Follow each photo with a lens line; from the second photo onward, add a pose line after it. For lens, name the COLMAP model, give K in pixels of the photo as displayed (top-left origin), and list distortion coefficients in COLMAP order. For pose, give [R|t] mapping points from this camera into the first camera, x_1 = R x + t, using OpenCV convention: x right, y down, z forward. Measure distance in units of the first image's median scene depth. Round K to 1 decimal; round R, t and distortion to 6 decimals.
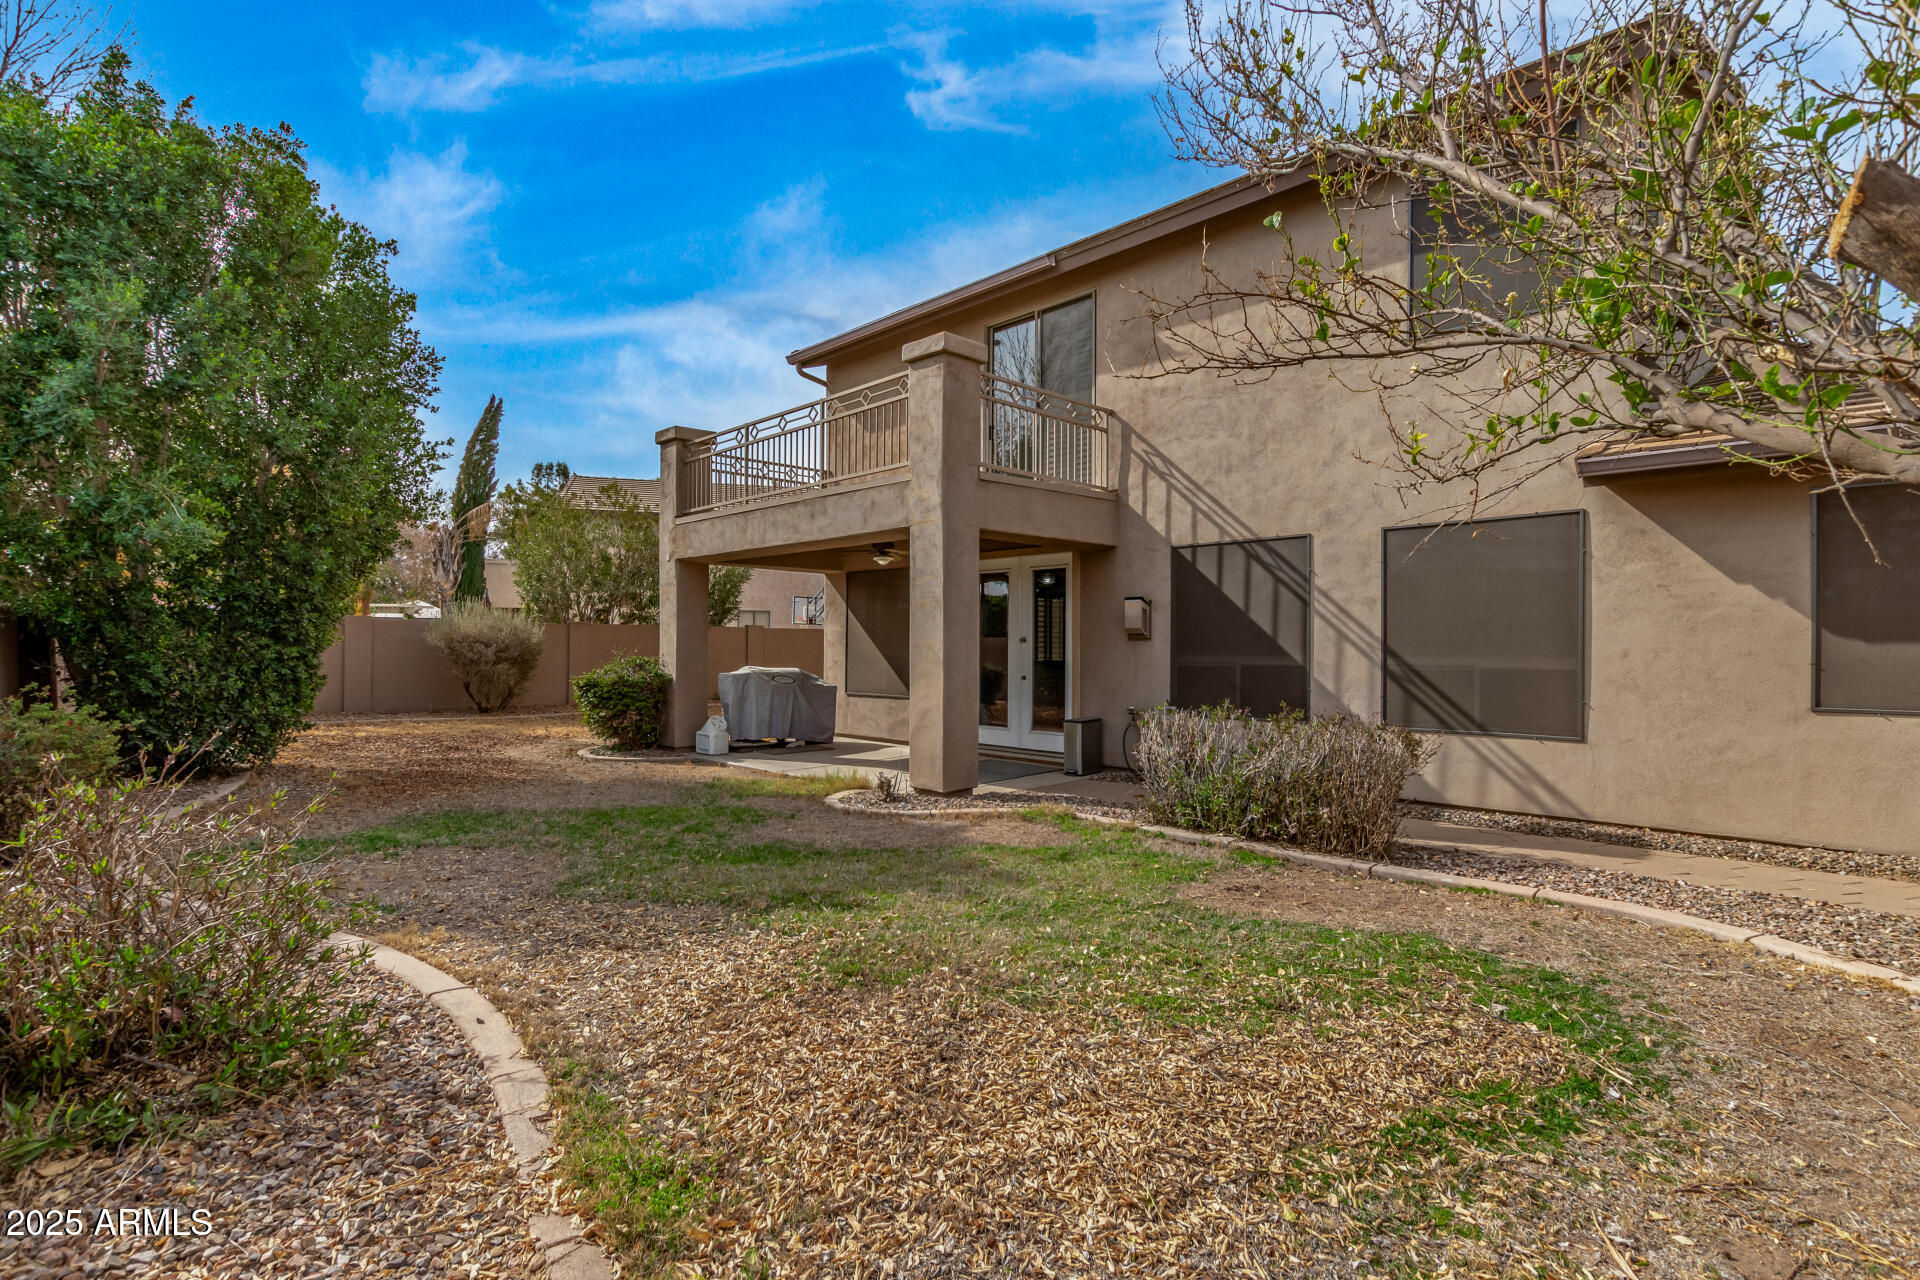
lens RADIAL K [[915.0, 0, 956.2], [0, 915.0, 637.4], [0, 0, 1]] dist [0.001662, -0.000234]
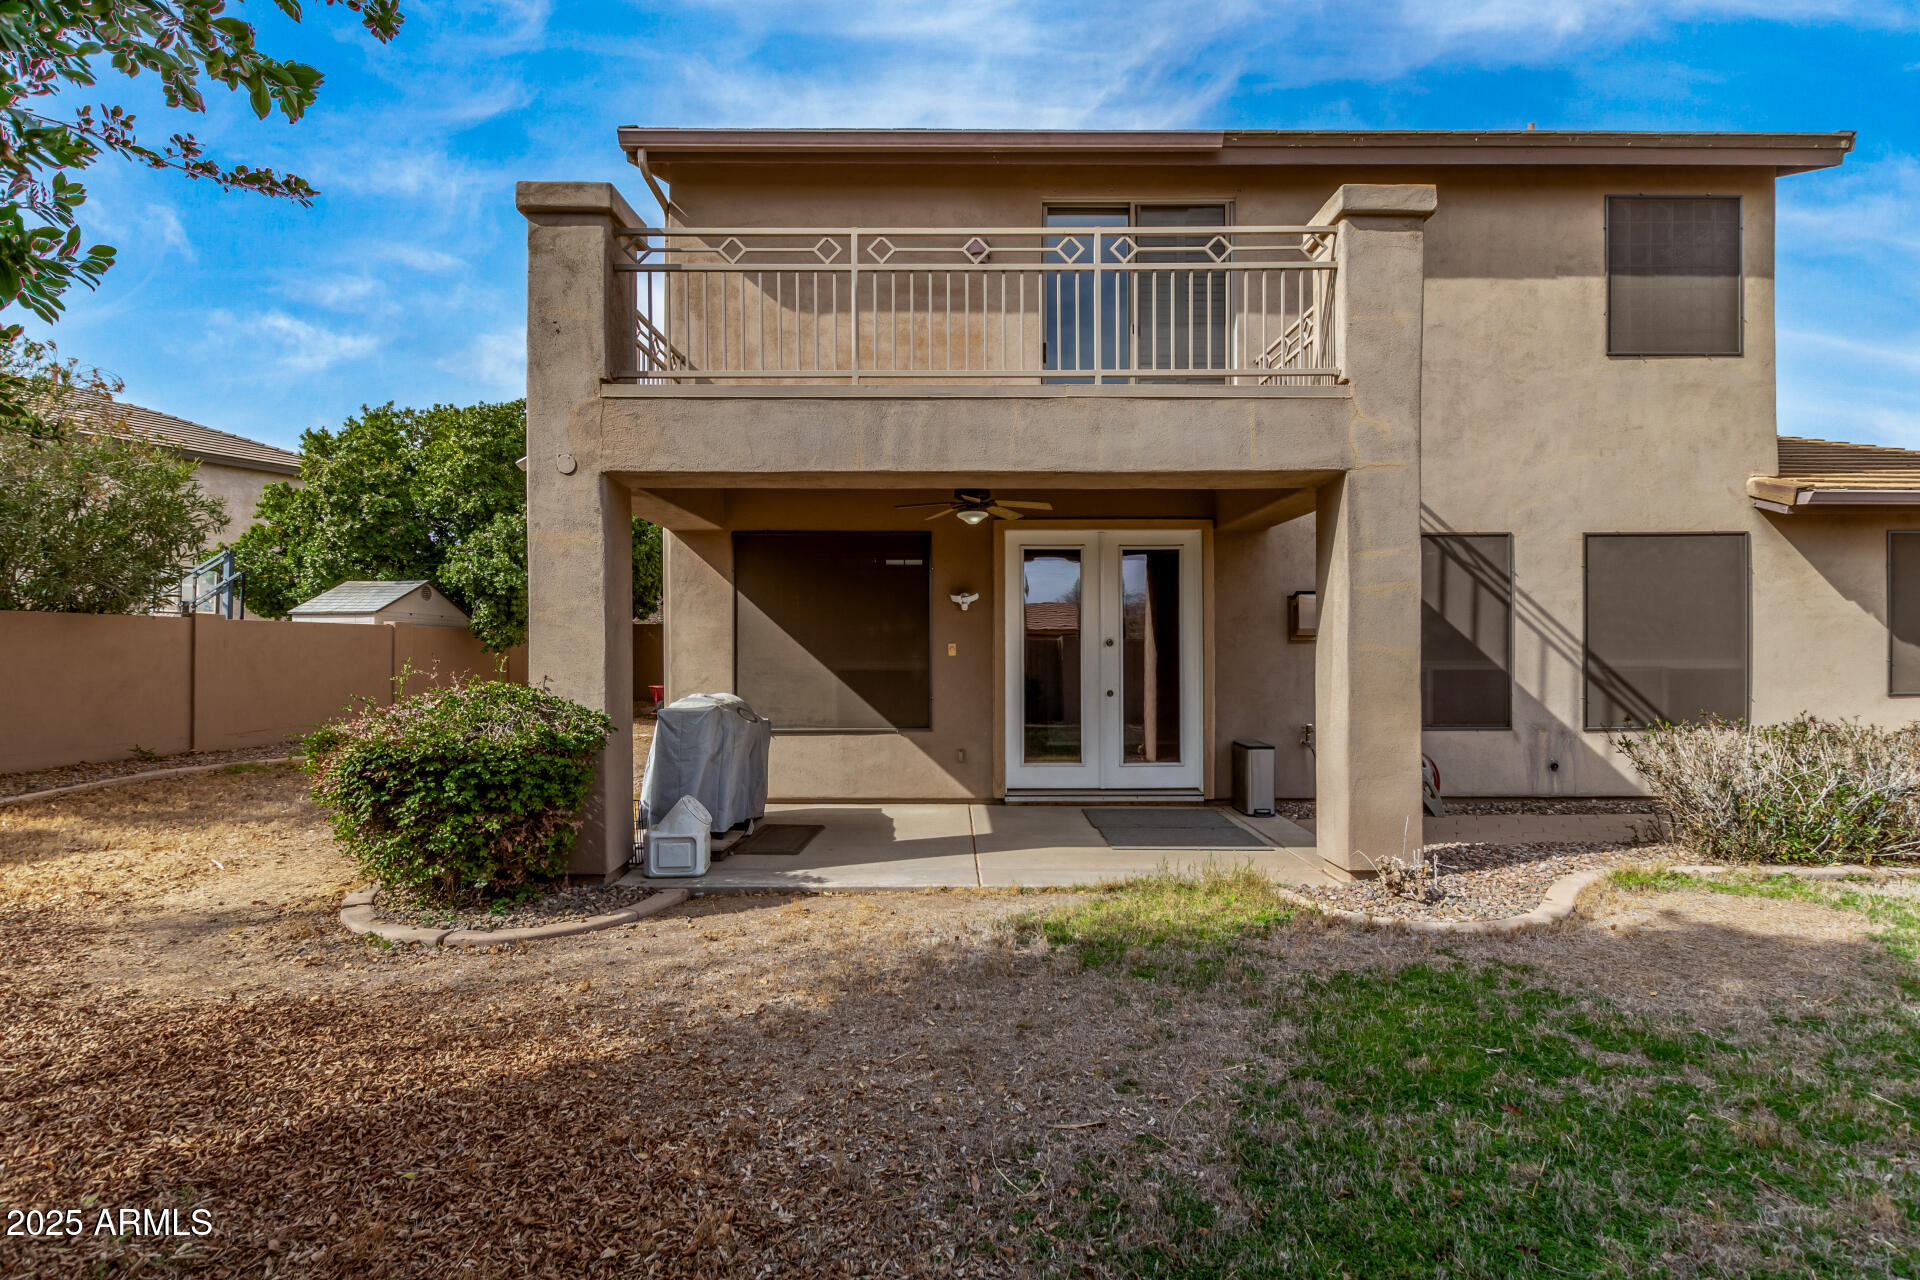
lens RADIAL K [[915.0, 0, 960.1], [0, 915.0, 651.1], [0, 0, 1]] dist [0.001662, -0.000234]
pose [[0.700465, -0.005096, 0.713669, -0.713160], [-0.002461, 0.999951, 0.009555, 0.002990], [-0.713683, -0.008449, 0.700418, 0.747178]]
